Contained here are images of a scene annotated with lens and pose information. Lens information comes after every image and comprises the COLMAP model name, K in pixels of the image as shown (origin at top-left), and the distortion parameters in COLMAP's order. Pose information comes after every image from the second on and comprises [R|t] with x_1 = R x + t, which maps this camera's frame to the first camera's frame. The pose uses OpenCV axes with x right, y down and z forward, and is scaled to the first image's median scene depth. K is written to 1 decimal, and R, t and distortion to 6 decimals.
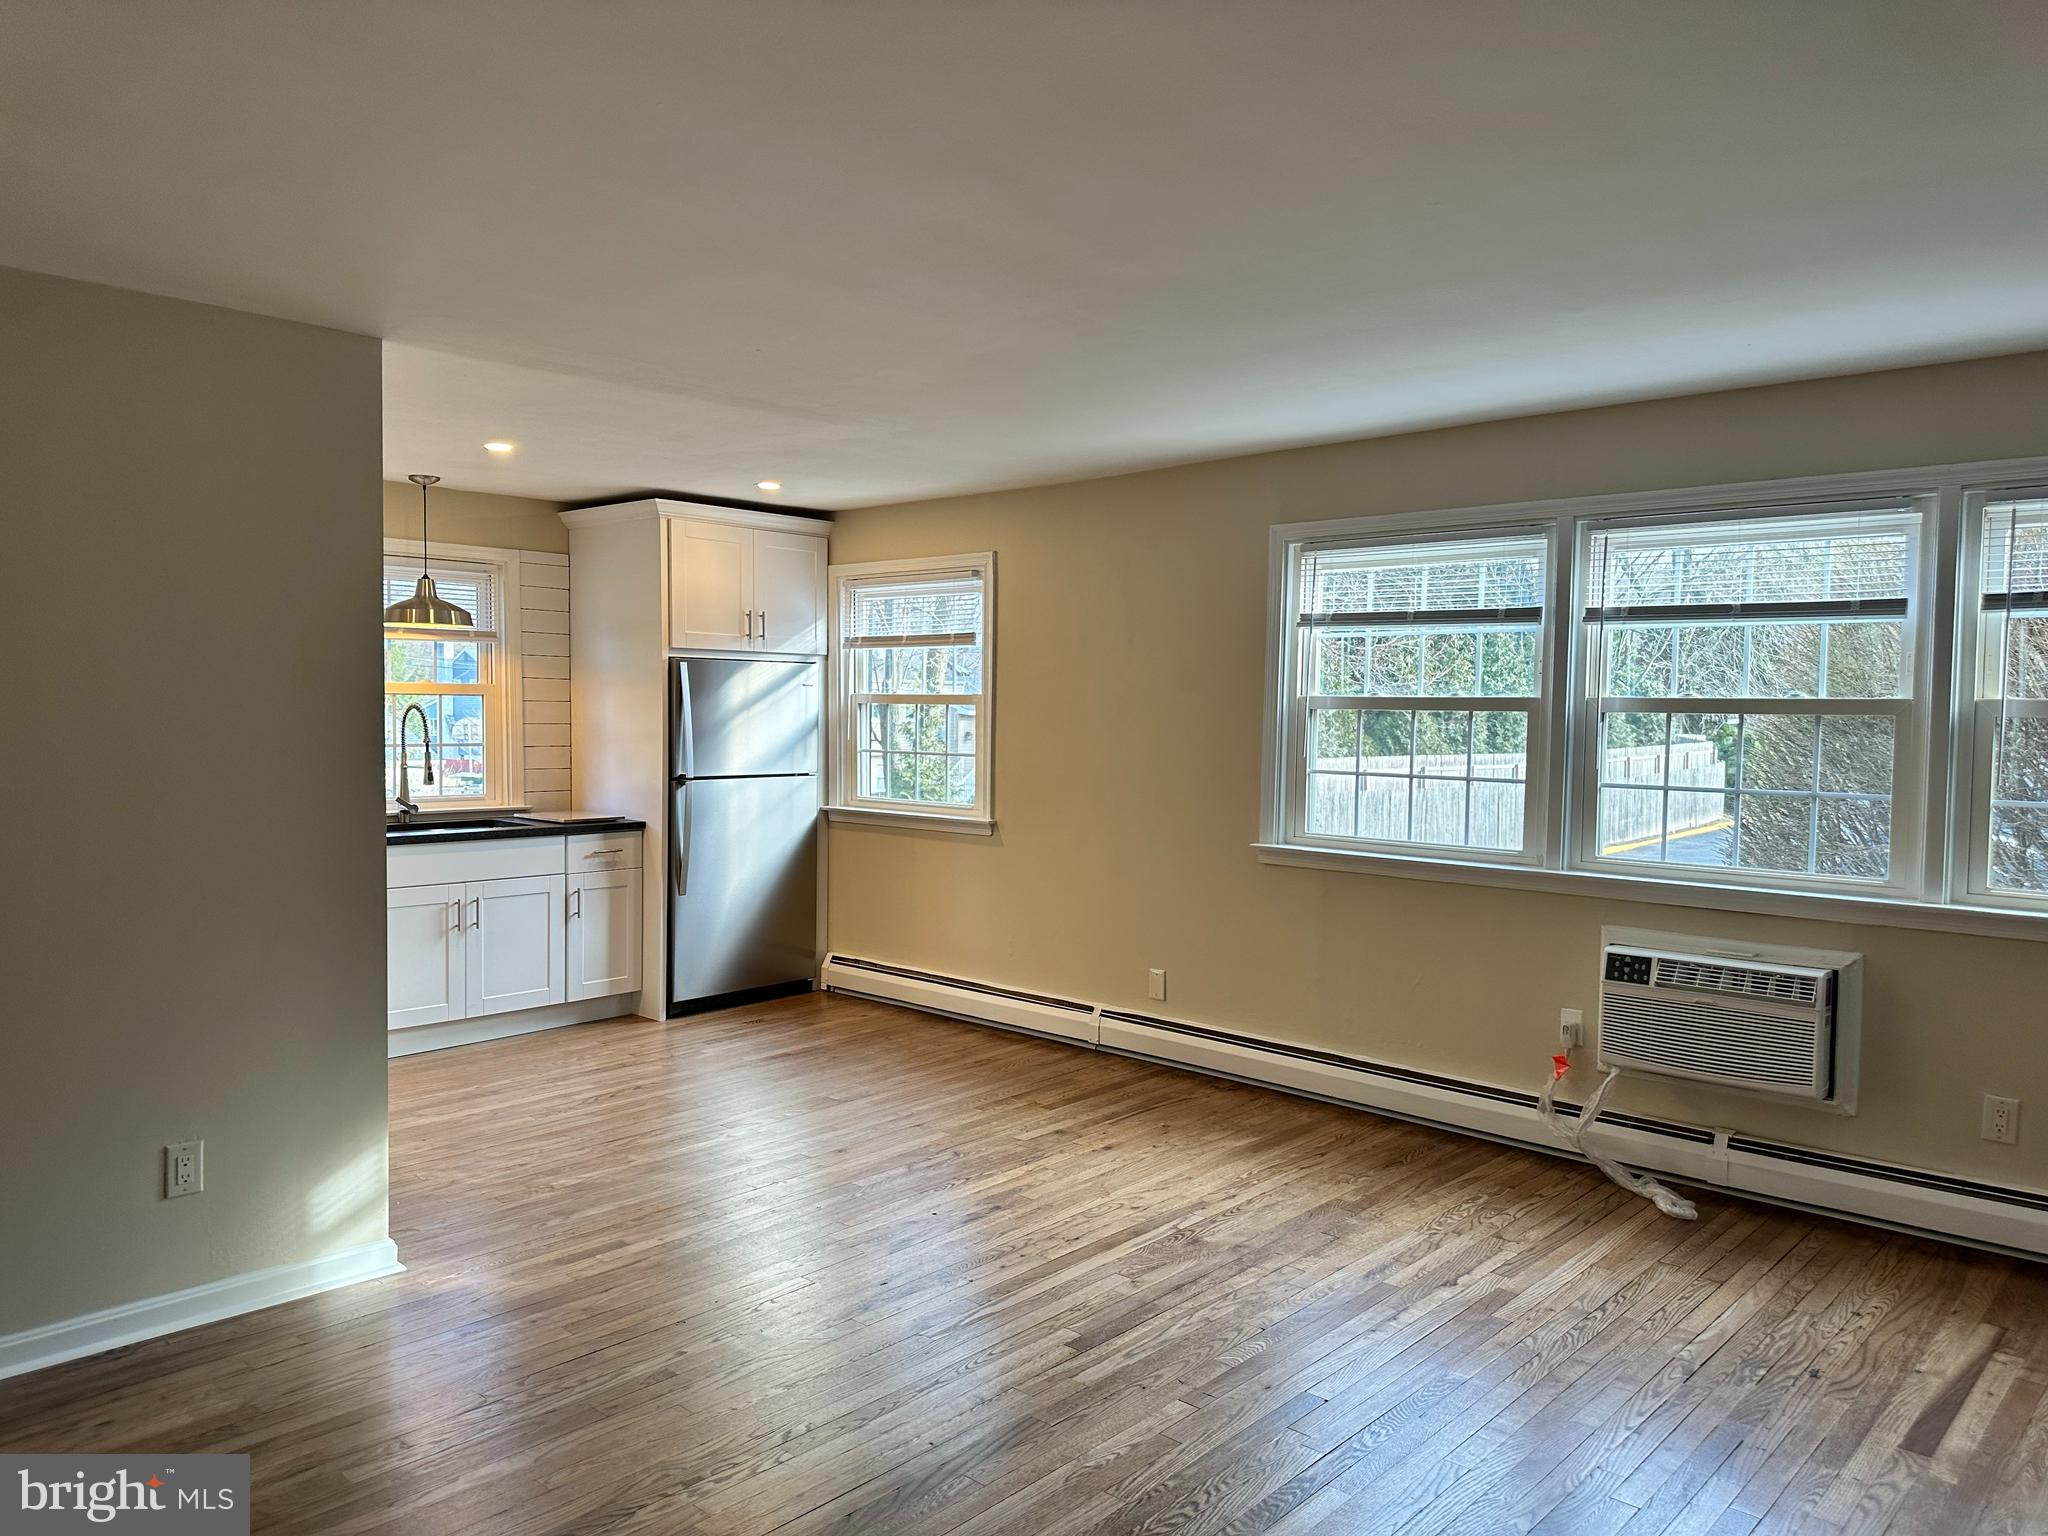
lens RADIAL K [[1436.7, 0, 1014.8], [0, 1436.7, 763.1], [0, 0, 1]] dist [0.086372, -0.076686]
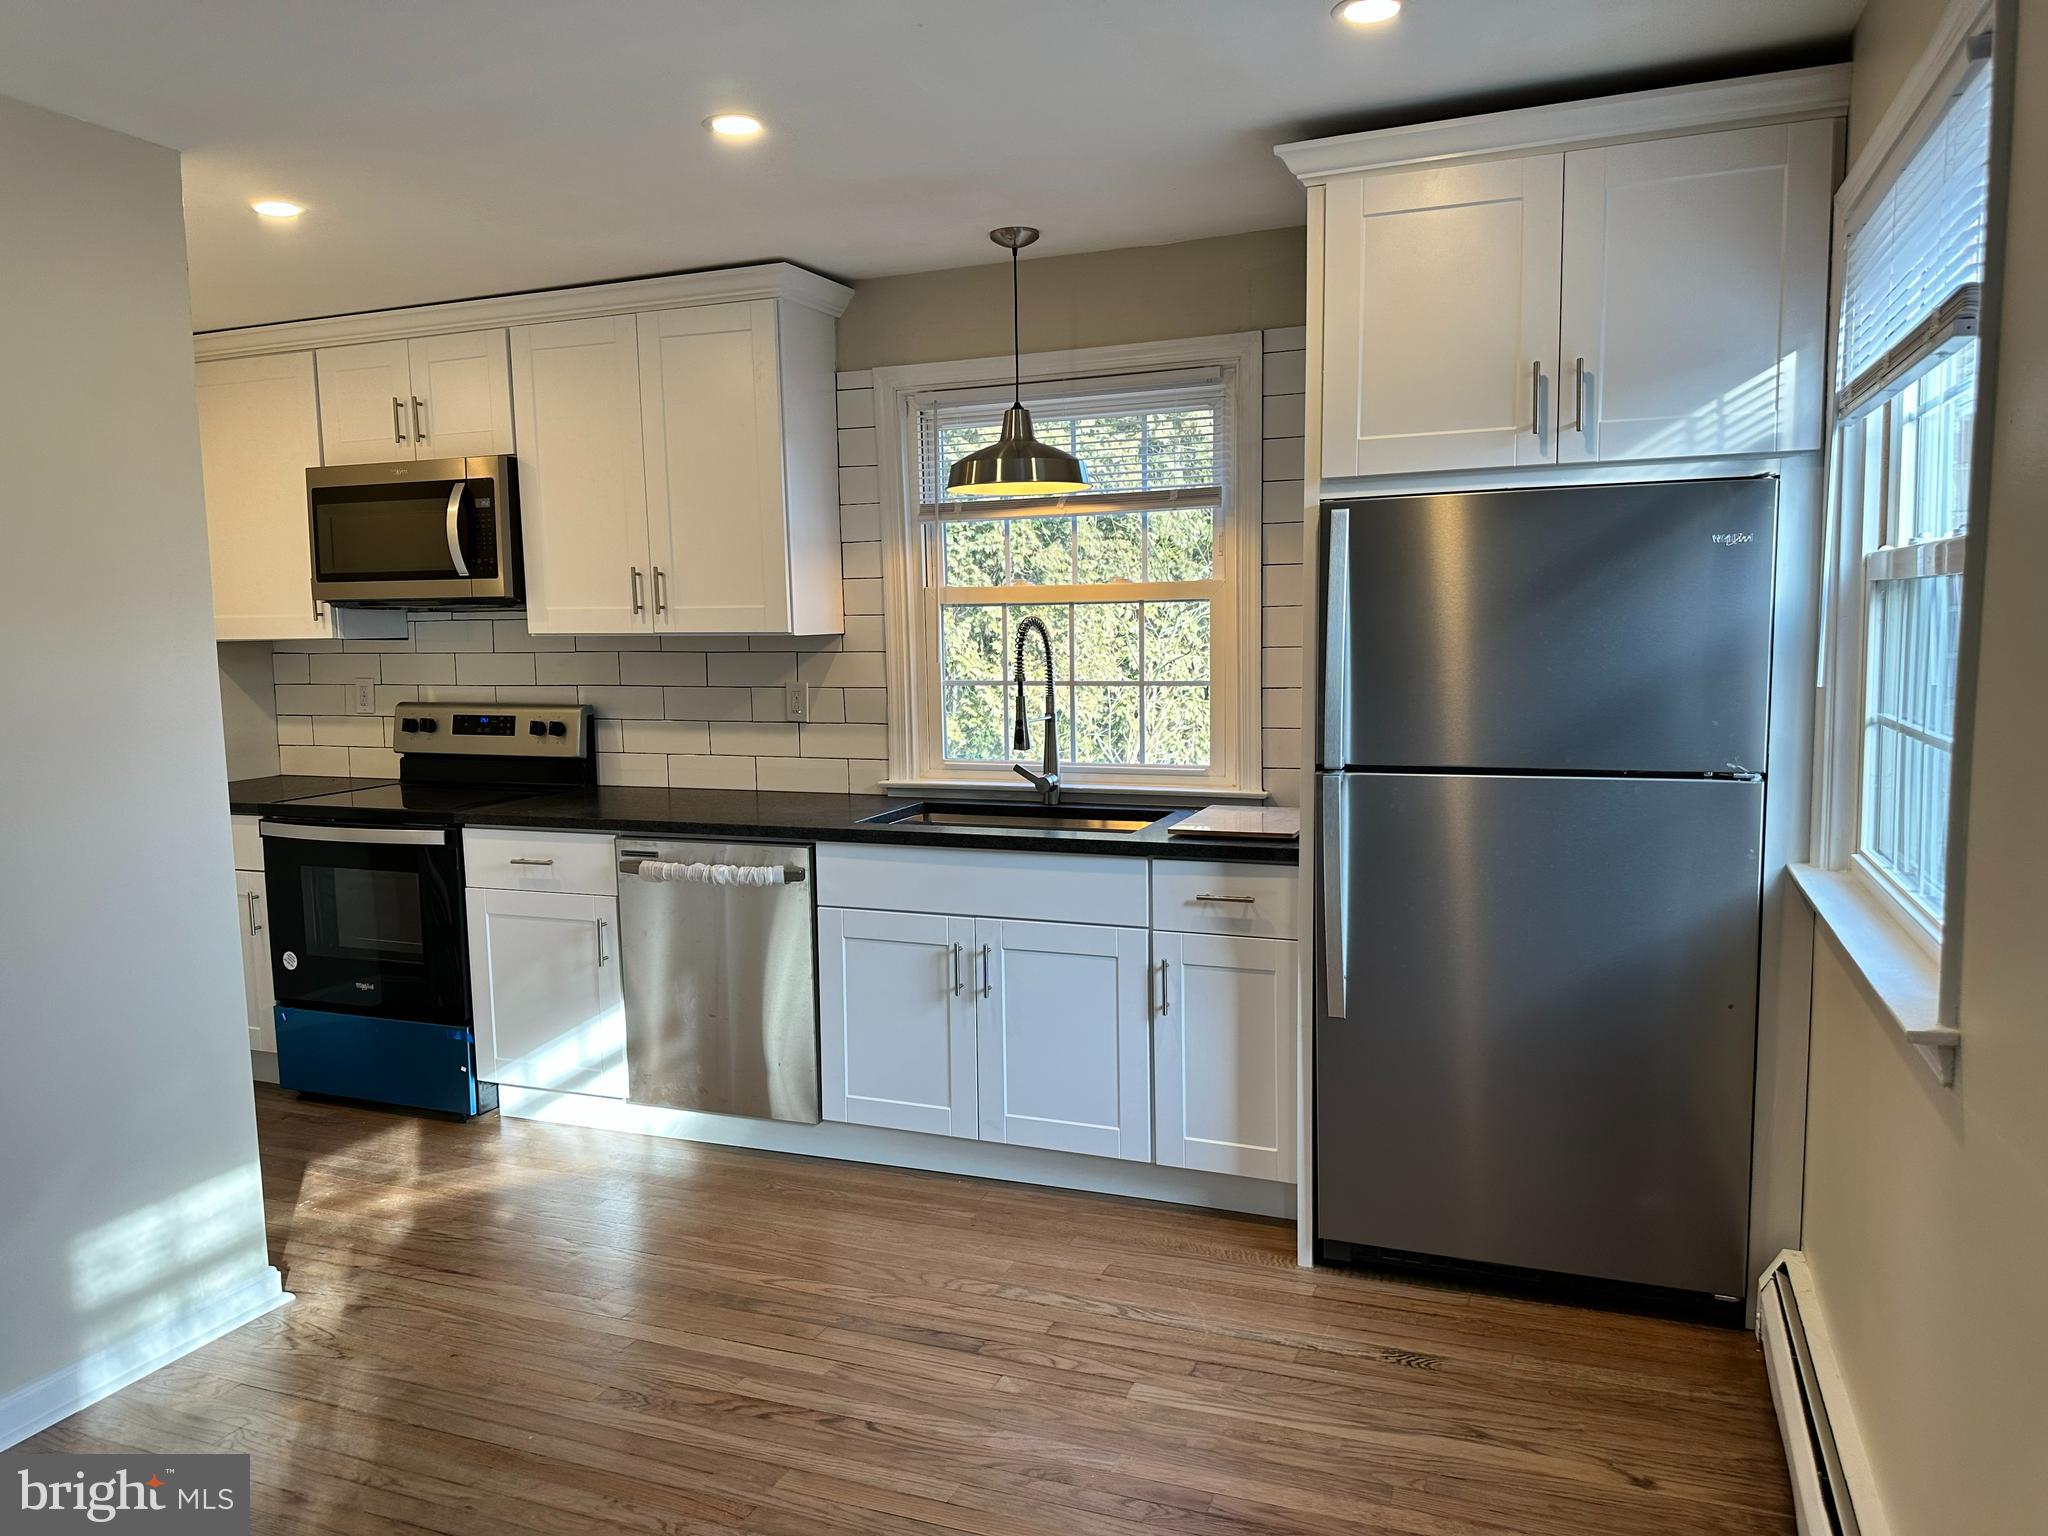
lens RADIAL K [[1436.7, 0, 1019.0], [0, 1436.7, 772.0], [0, 0, 1]] dist [0.086372, -0.076686]
pose [[0.358651, 0.081932, -0.929869, 0.163788], [-0.014986, 0.996518, 0.082025, -0.024557], [0.933352, -0.015483, 0.358630, 0.762866]]
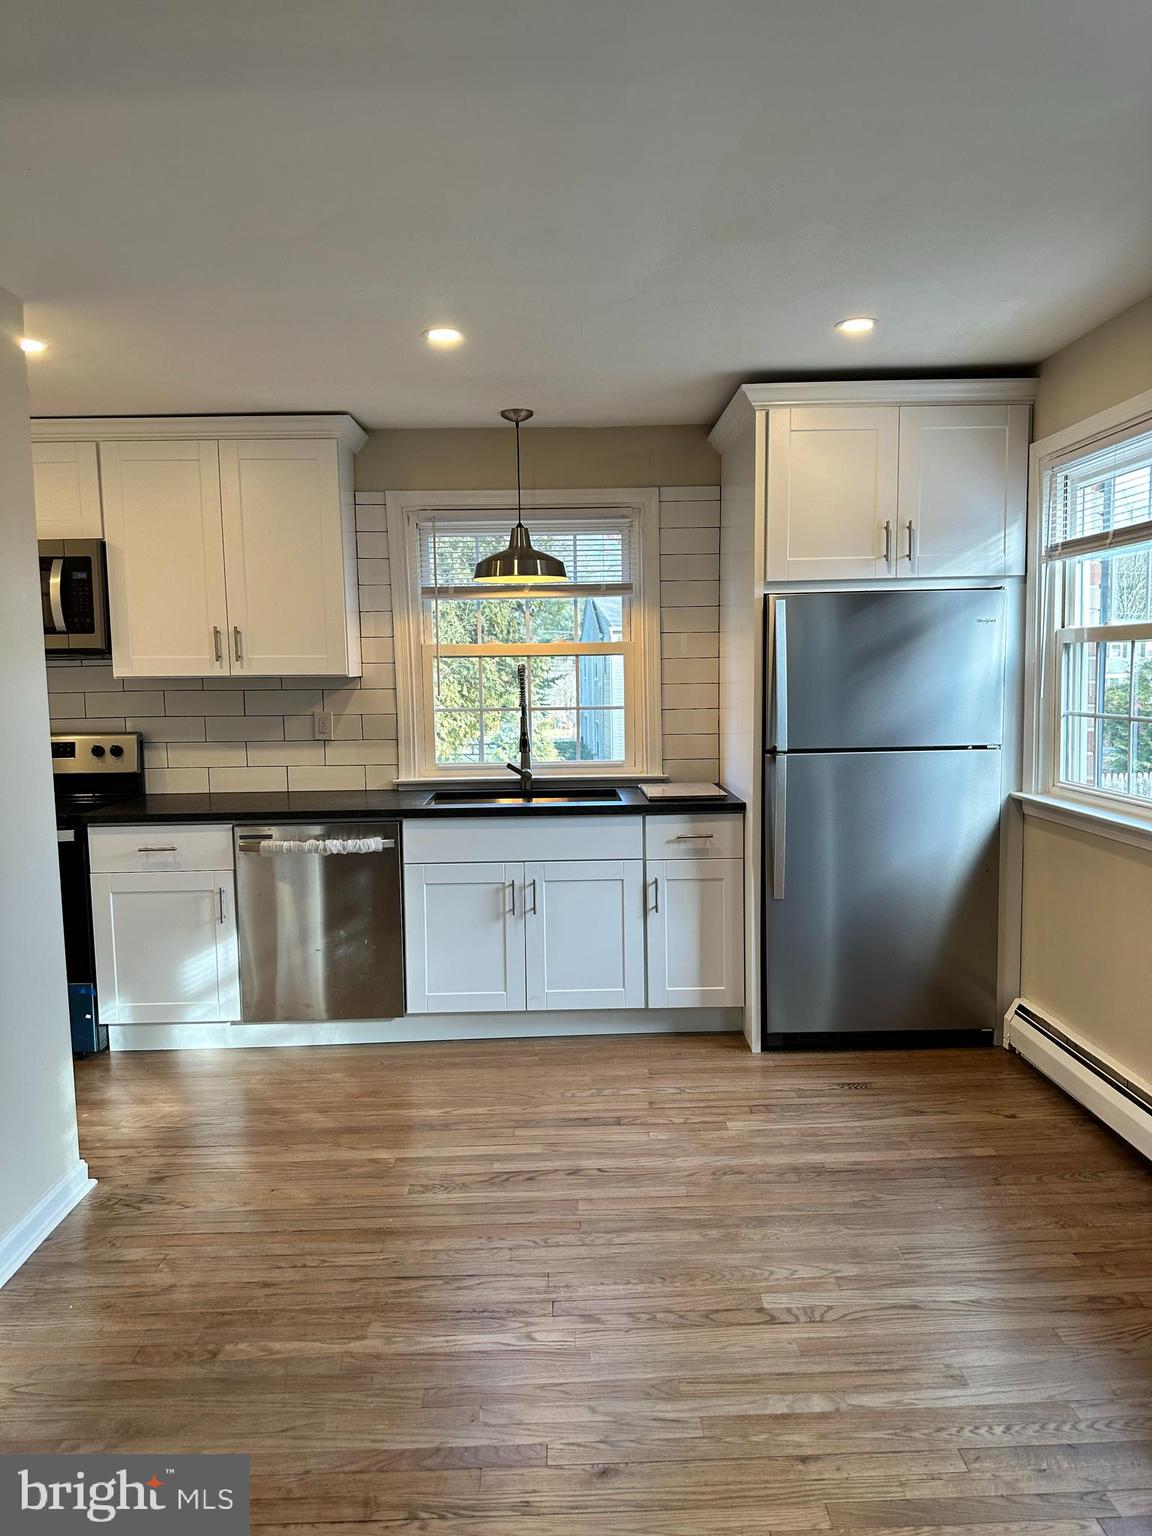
lens RADIAL K [[1077.5, 0, 571.0], [0, 1077.5, 769.4], [0, 0, 1]] dist [0.086372, -0.076686]
pose [[0.690421, 0.045516, -0.721975, 0.115820], [-0.003014, 0.998191, 0.060048, -0.014516], [0.723402, -0.039283, 0.689309, 0.532748]]
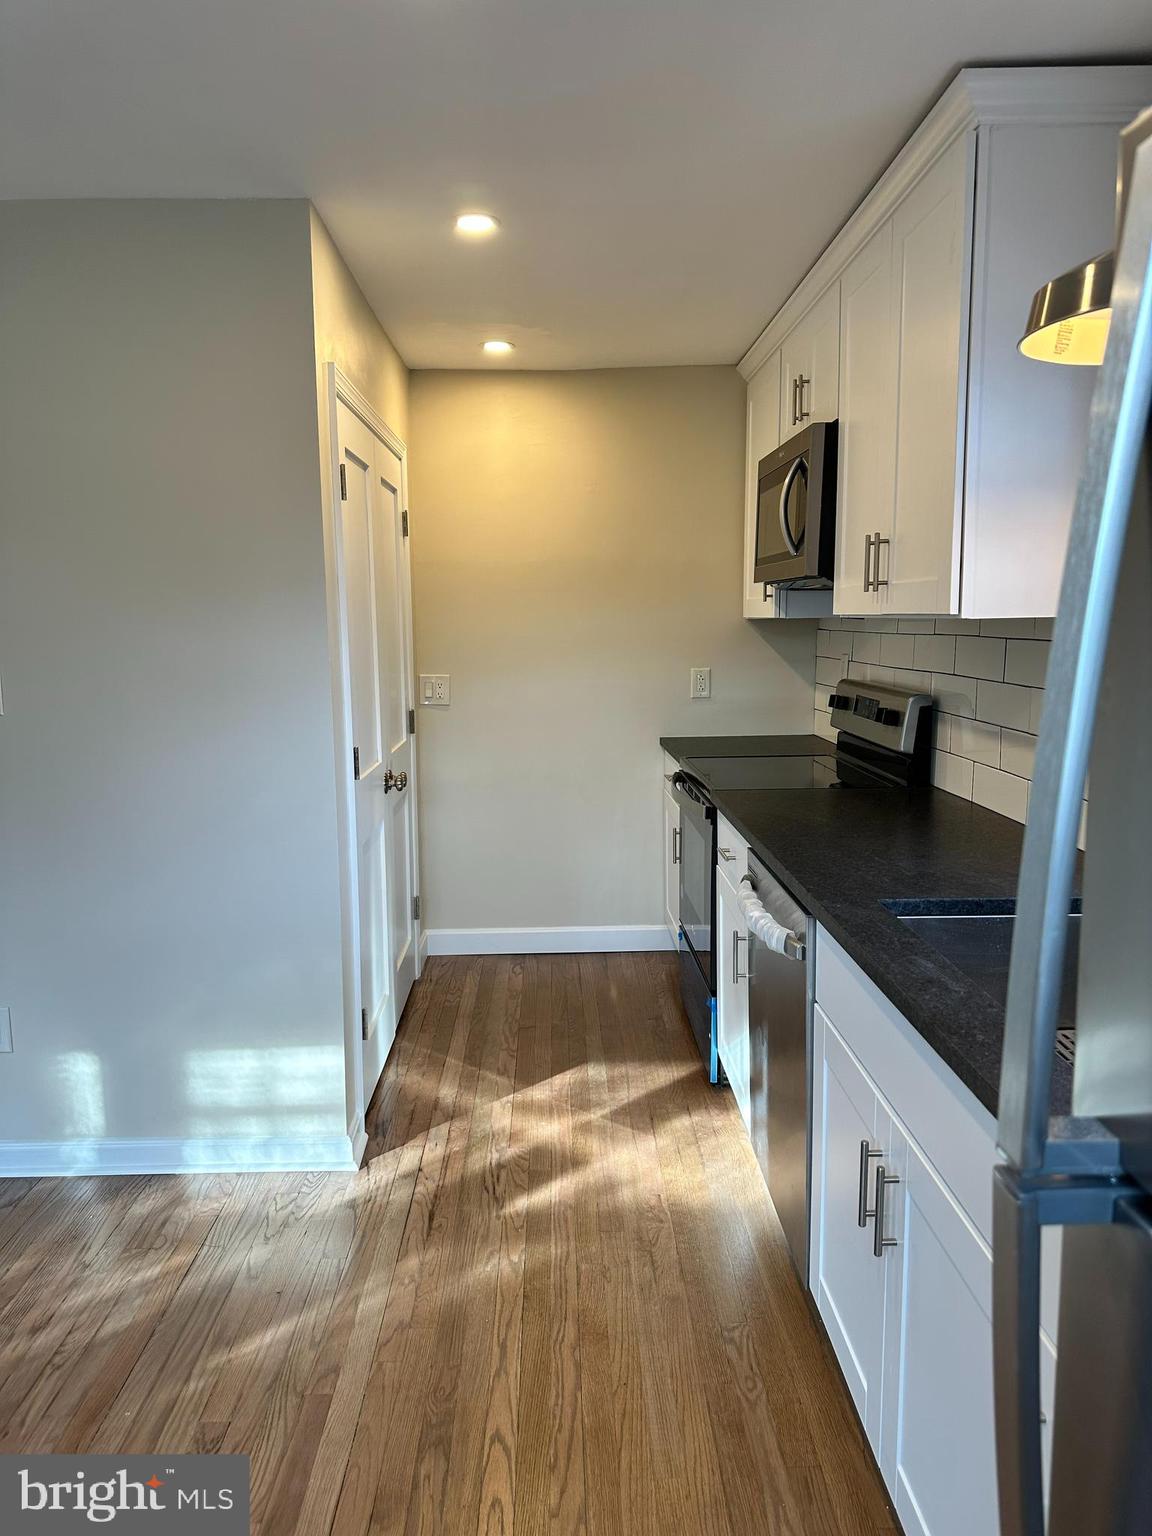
lens RADIAL K [[1077.5, 0, 551.4], [0, 1077.5, 763.8], [0, 0, 1]] dist [0.086372, -0.076686]
pose [[-0.726466, 0.088924, -0.681425, -0.139975], [-0.020469, 0.988352, 0.150799, -0.034778], [0.686898, 0.123499, -0.716184, 1.061073]]
